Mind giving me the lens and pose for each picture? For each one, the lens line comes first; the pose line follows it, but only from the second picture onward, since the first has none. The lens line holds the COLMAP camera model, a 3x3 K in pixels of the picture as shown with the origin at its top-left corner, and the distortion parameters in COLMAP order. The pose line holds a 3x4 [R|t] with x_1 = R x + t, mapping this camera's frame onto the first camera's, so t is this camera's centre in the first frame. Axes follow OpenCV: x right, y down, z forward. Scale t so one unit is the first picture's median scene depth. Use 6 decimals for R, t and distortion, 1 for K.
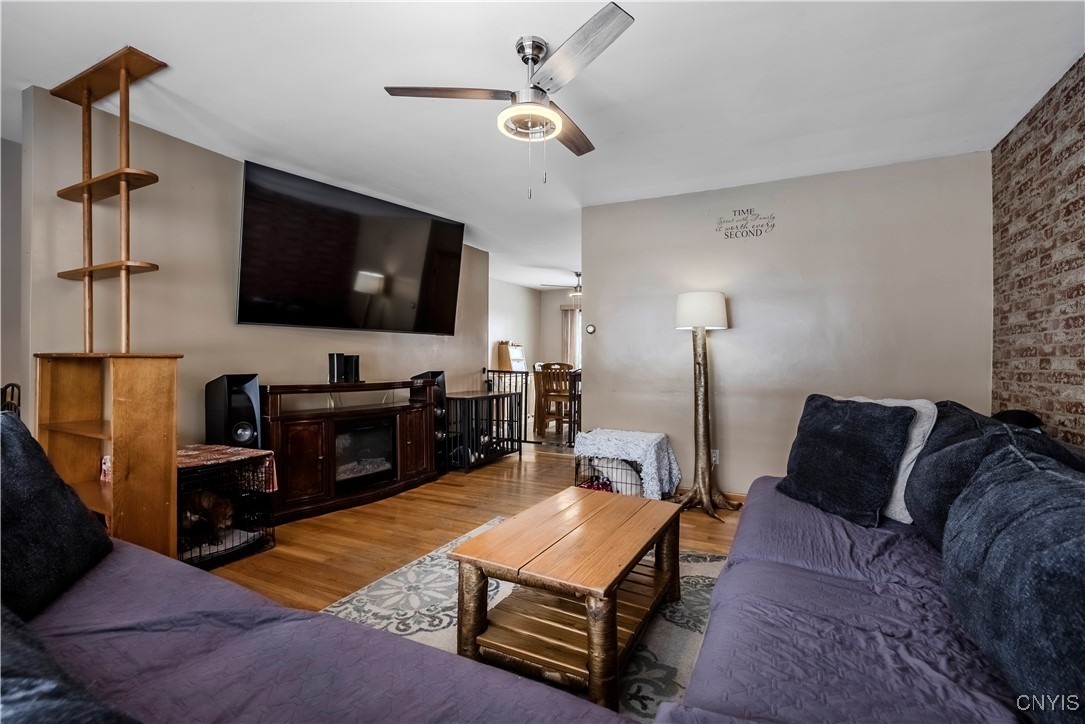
lens RADIAL K [[491.6, 0, 539.6], [0, 491.6, 360.8], [0, 0, 1]] dist [0.000334, -0.000028]
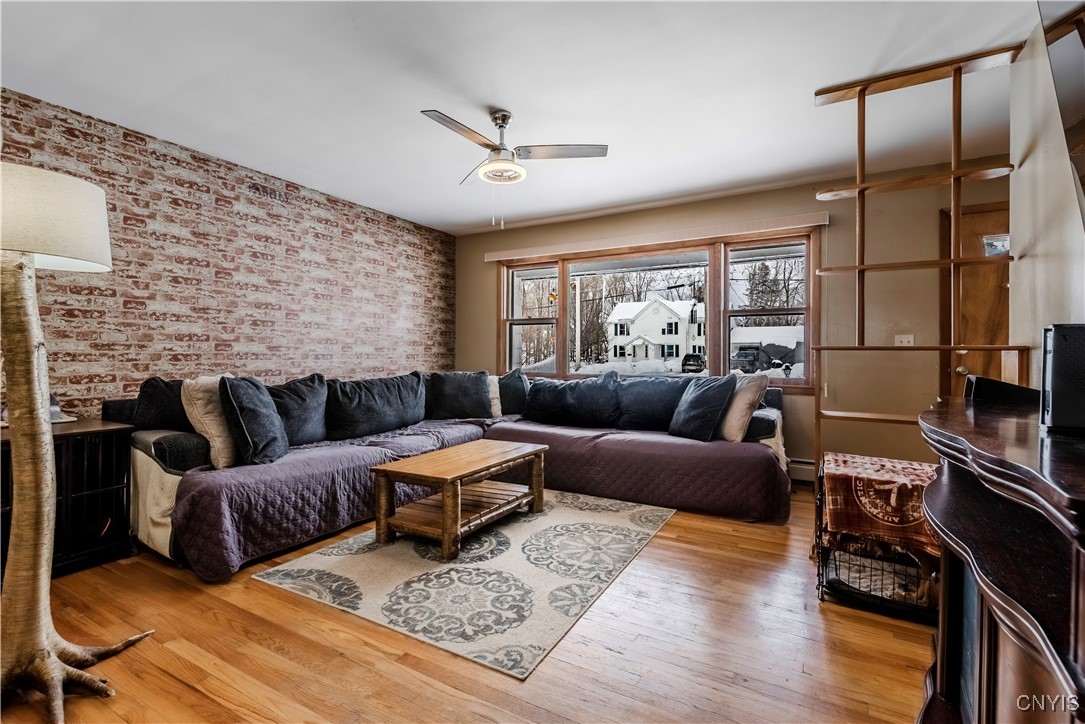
lens RADIAL K [[491.6, 0, 541.9], [0, 491.6, 360.3], [0, 0, 1]] dist [0.000334, -0.000028]
pose [[-0.999296, -0.013401, 0.035035, -0.139503], [-0.012910, 0.999815, 0.014224, 0.008233], [-0.035219, 0.013762, -0.999285, 1.823843]]
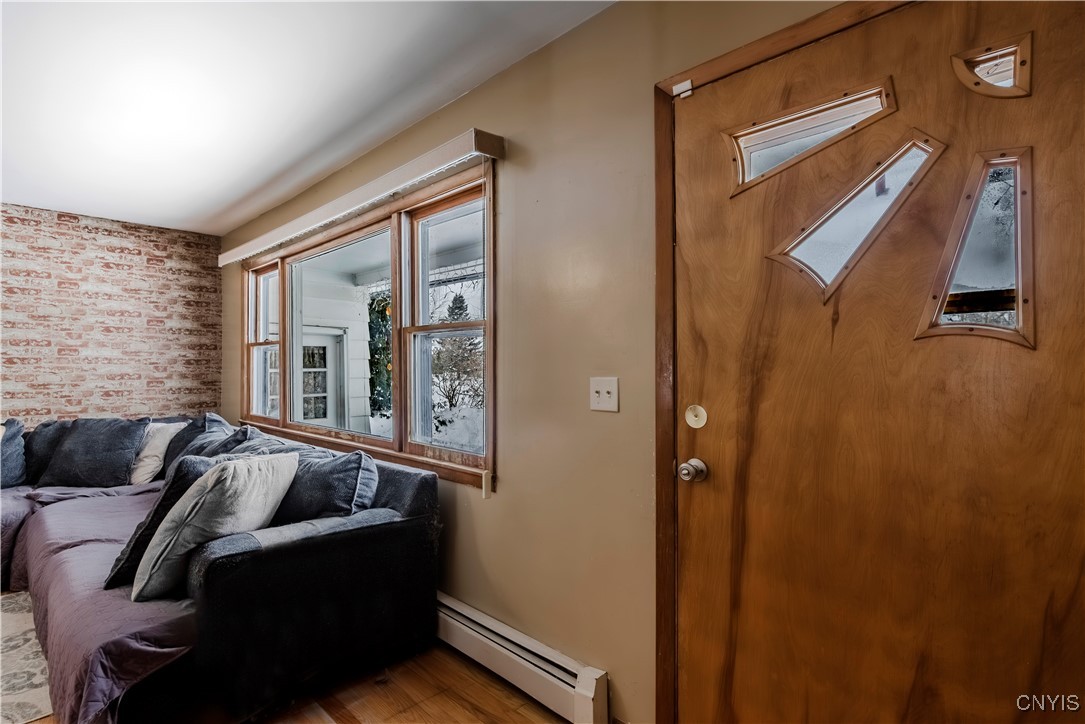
lens RADIAL K [[524.0, 0, 543.9], [0, 524.0, 361.5], [0, 0, 1]] dist [-0.003289, 0.001129]
pose [[-0.961806, -0.001163, 0.273729, -1.209805], [-0.001837, 0.999996, -0.002208, -0.074685], [-0.273726, -0.002626, -0.961804, 1.072233]]
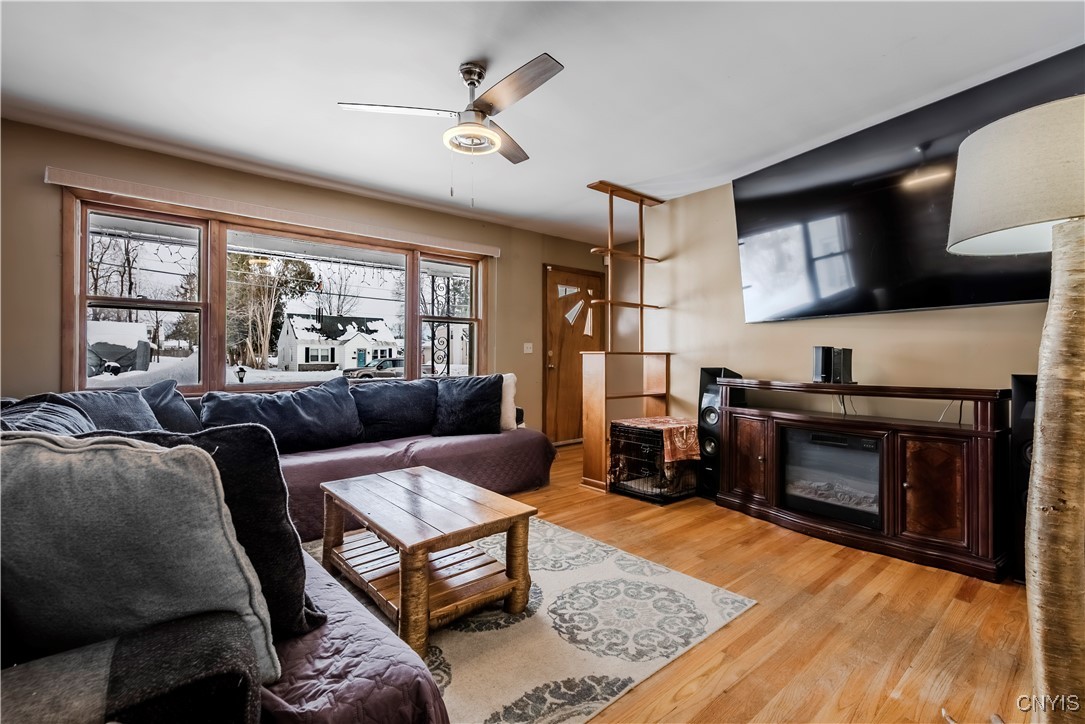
lens RADIAL K [[491.6, 0, 539.6], [0, 491.6, 358.0], [0, 0, 1]] dist [0.000334, -0.000028]
pose [[-0.371669, -0.007713, -0.928333, 0.749166], [-0.006169, 0.999964, -0.005838, 0.016593], [0.928345, 0.003558, -0.371703, 1.214745]]
